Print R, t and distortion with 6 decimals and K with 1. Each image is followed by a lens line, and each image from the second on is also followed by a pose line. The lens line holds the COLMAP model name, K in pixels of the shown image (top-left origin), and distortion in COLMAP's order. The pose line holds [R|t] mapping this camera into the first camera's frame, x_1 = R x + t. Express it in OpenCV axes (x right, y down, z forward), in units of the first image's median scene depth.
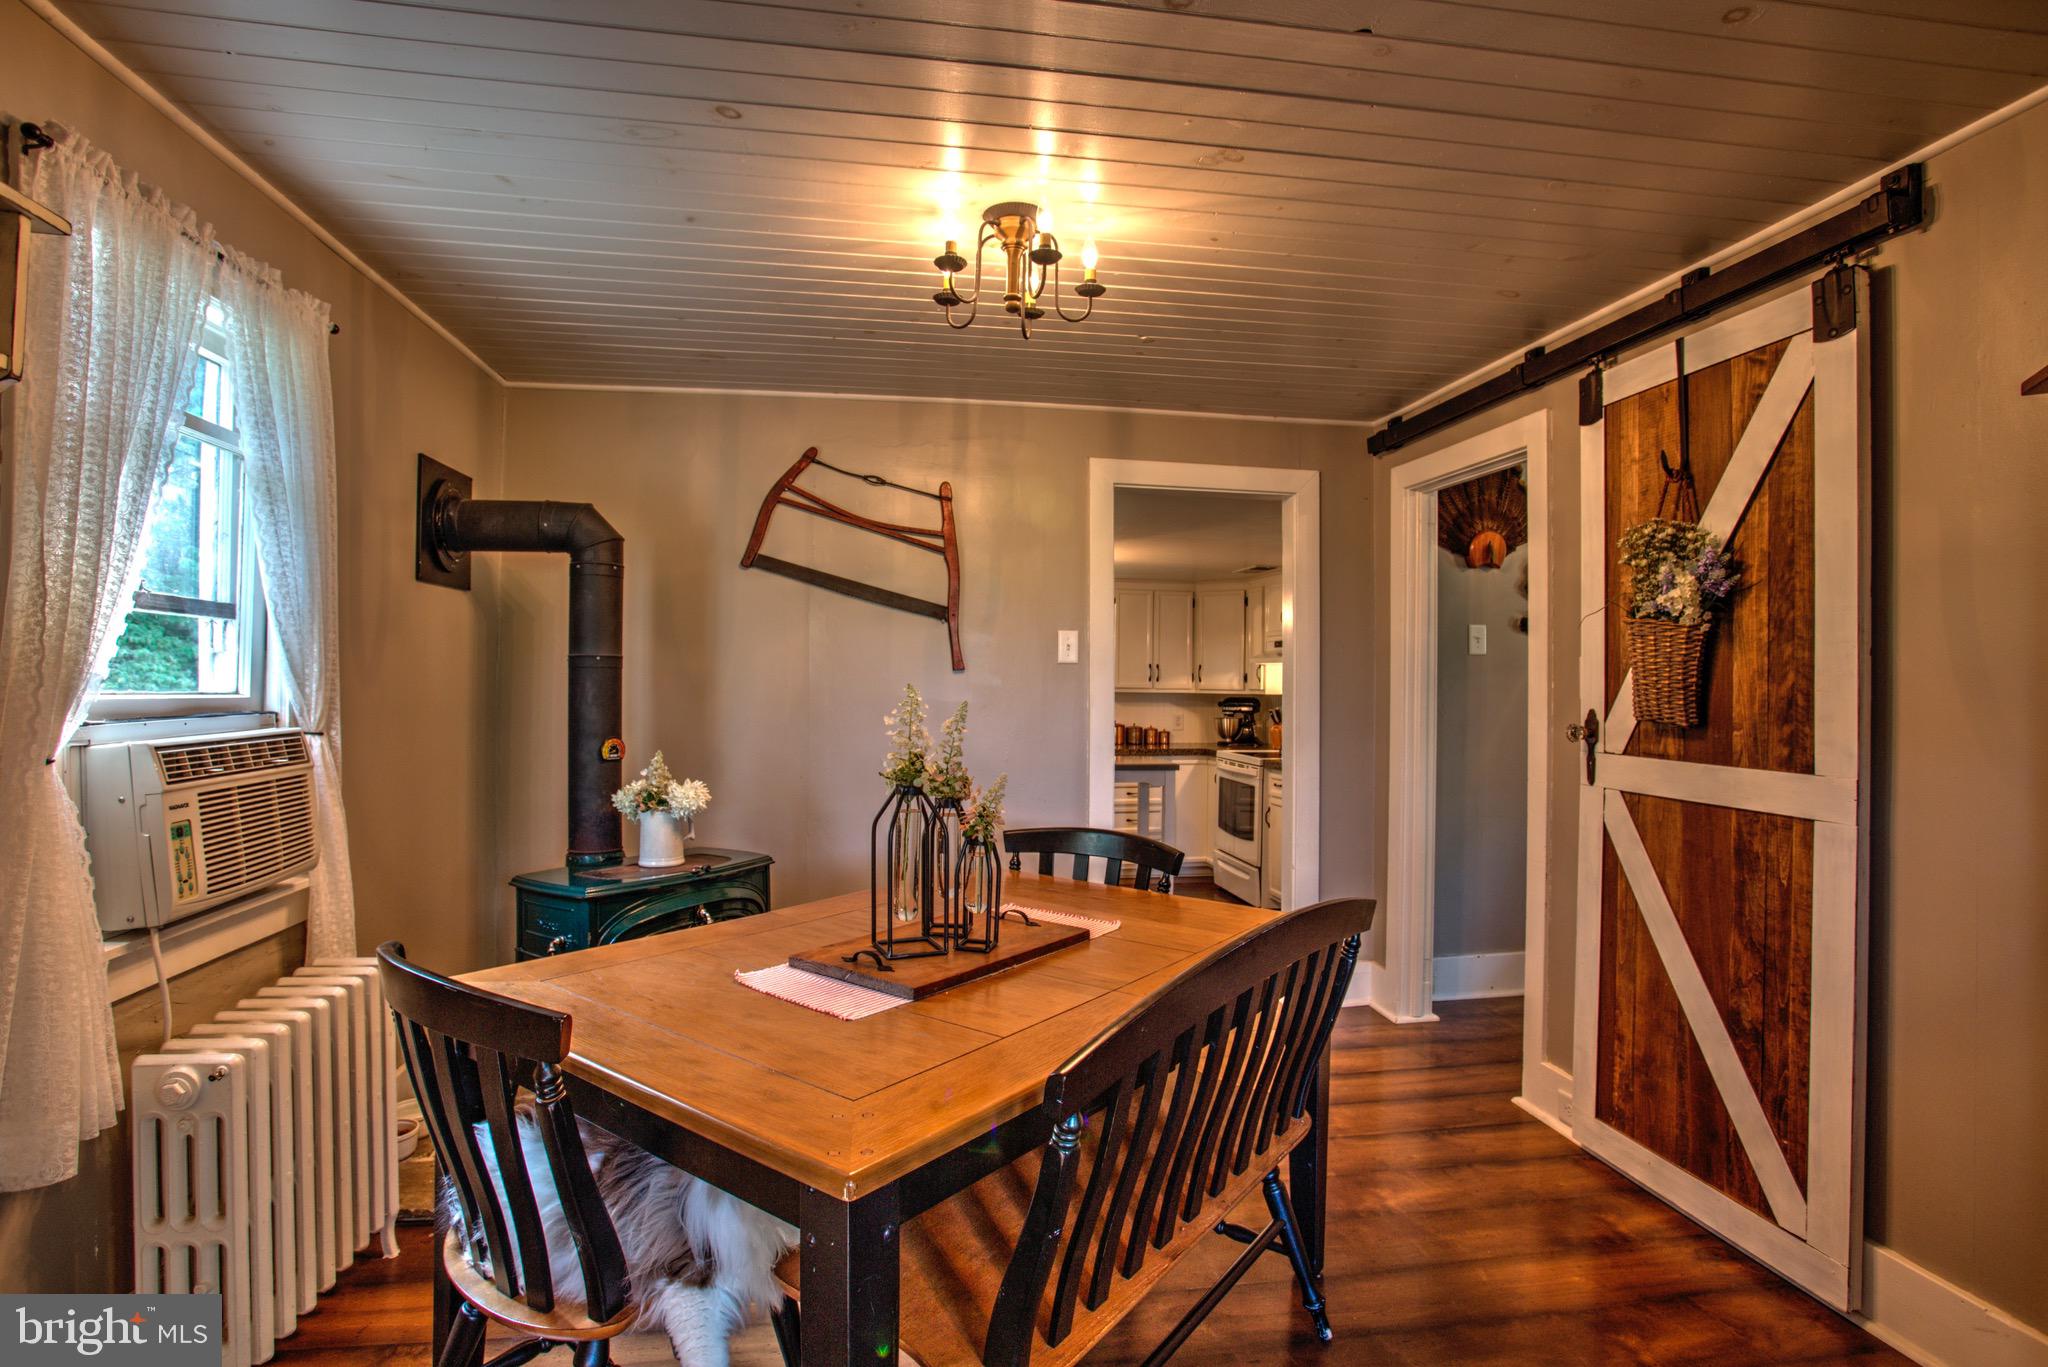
lens RADIAL K [[1009.2, 0, 1041.2], [0, 1009.2, 673.6], [0, 0, 1]] dist [-0.022811, 0.024492]
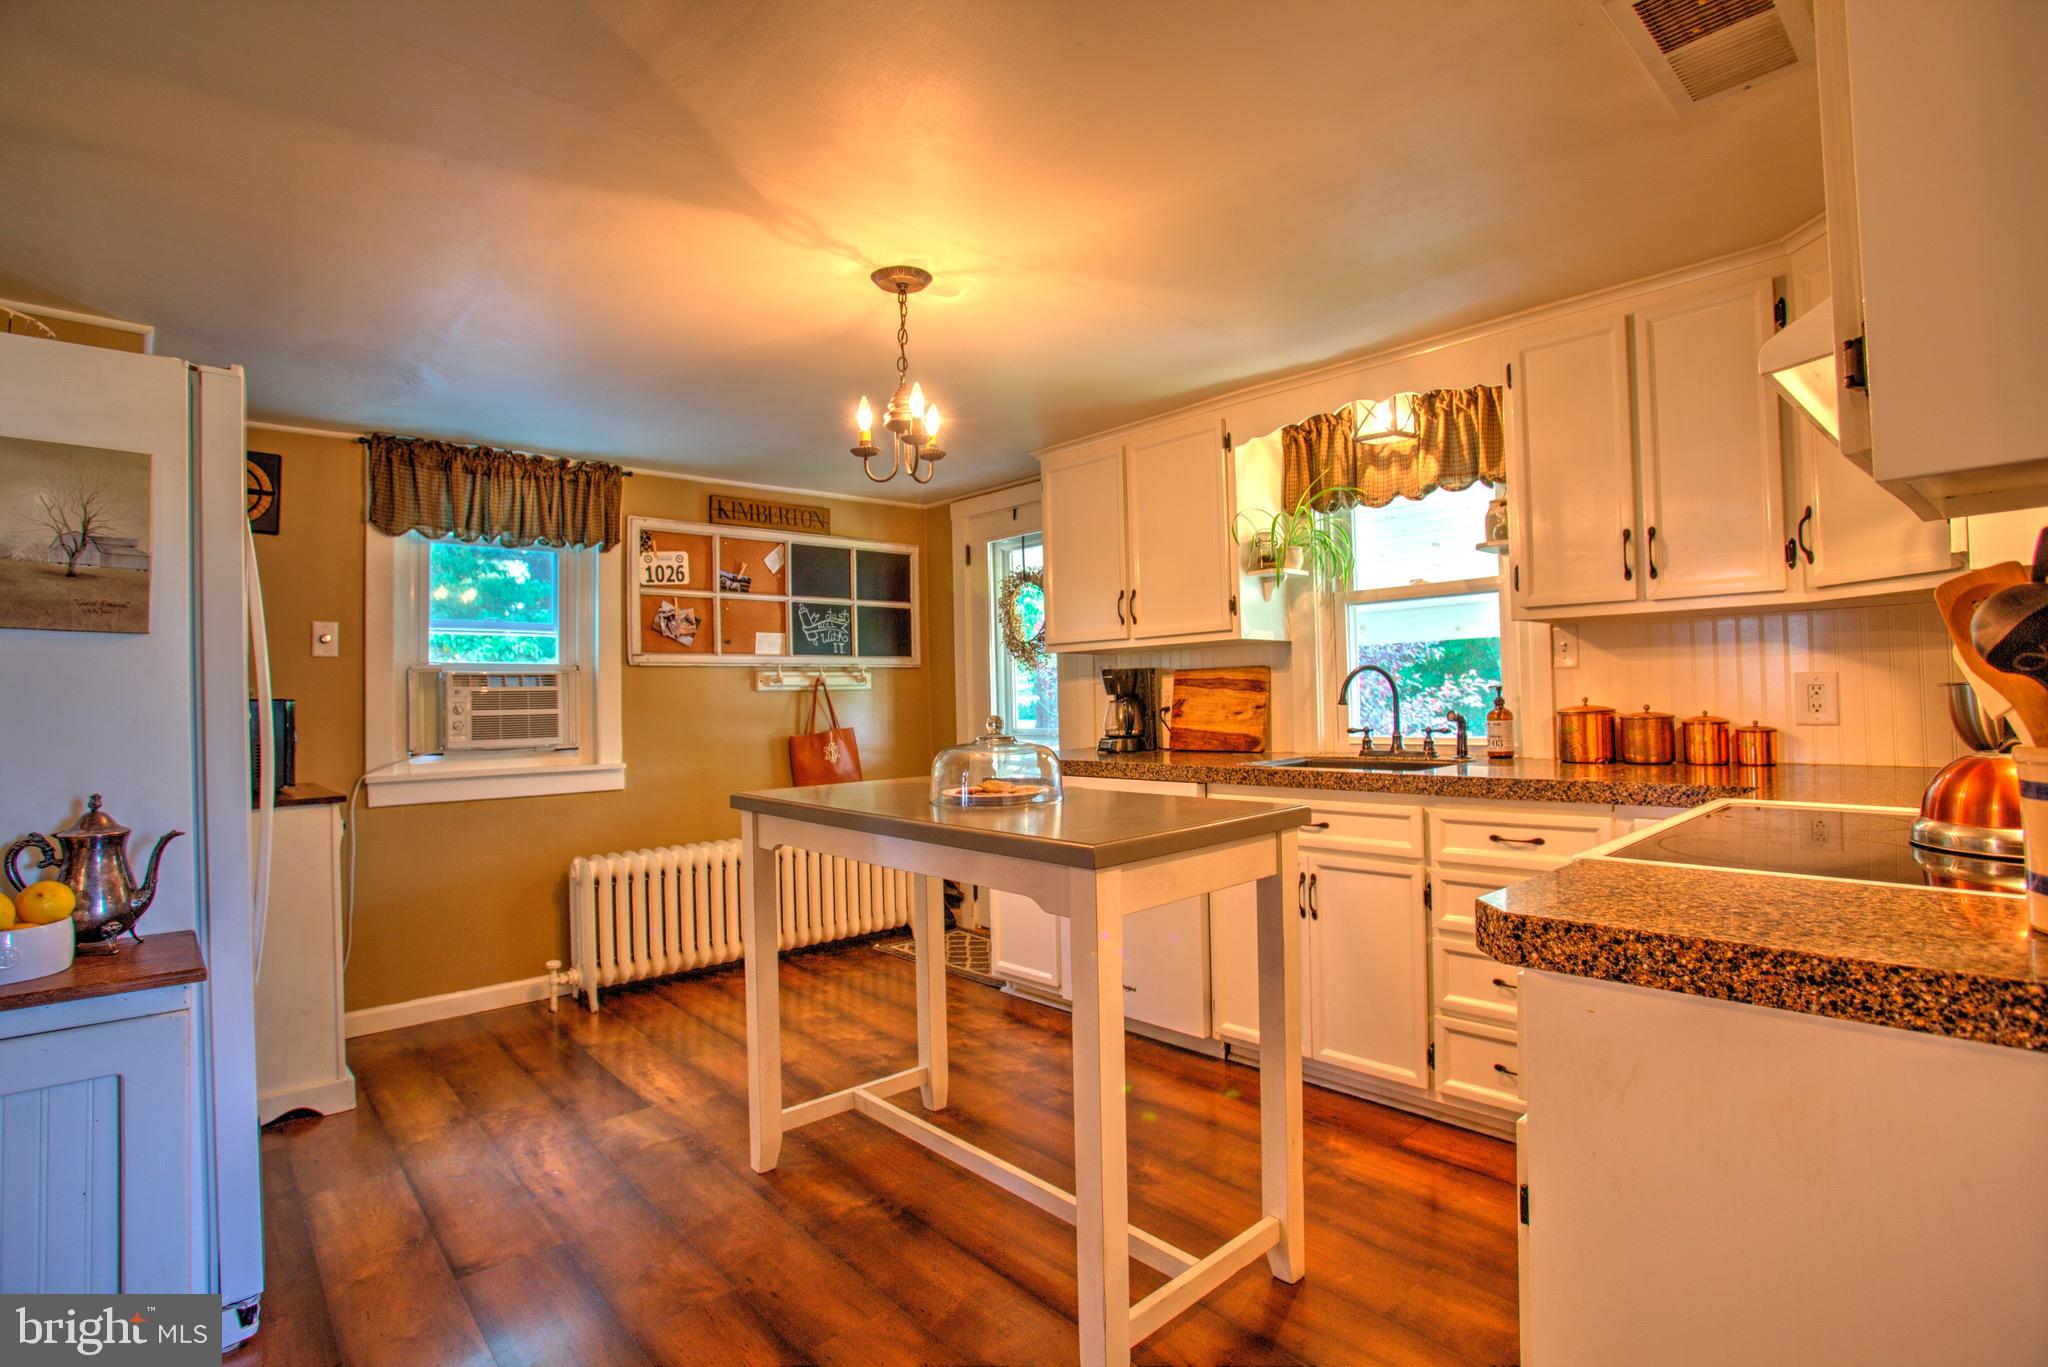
lens RADIAL K [[1009.2, 0, 1041.2], [0, 1009.2, 673.6], [0, 0, 1]] dist [-0.022811, 0.024492]
pose [[0.543144, -0.037963, -0.838781, 0.172257], [0.036170, 0.999108, -0.021798, 0.024010], [0.838860, -0.018499, 0.544033, 0.391491]]
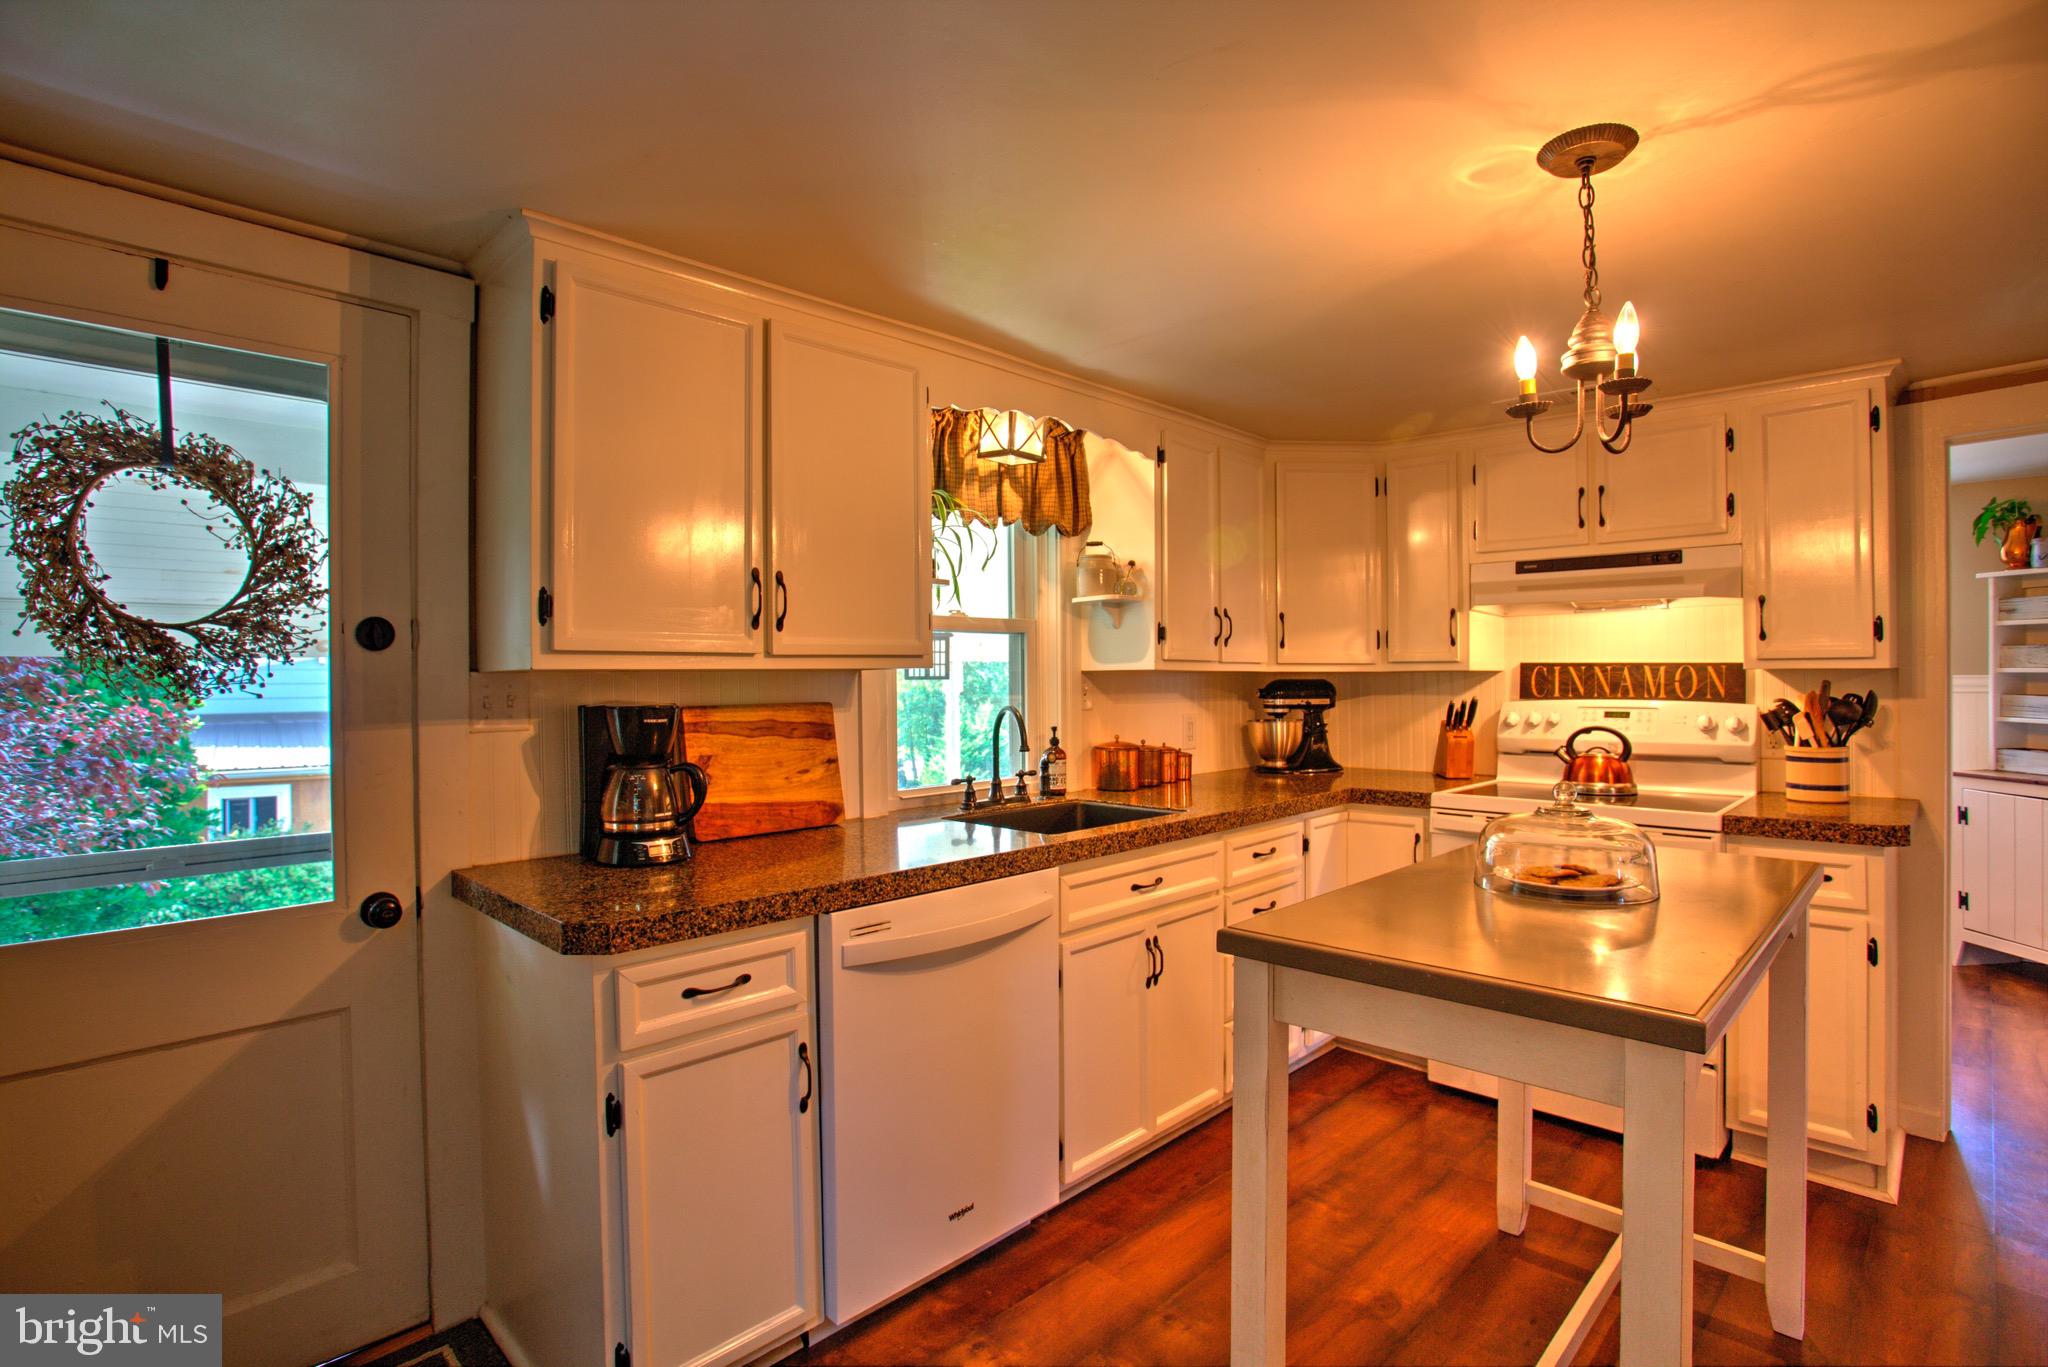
lens RADIAL K [[999.0, 0, 1031.3], [0, 999.0, 679.4], [0, 0, 1]] dist [-0.066789, 0.026779]
pose [[0.811241, -0.011024, 0.584608, -0.133448], [0.006705, 0.999932, 0.009552, 0.010878], [-0.584674, -0.003829, 0.811259, 0.414815]]
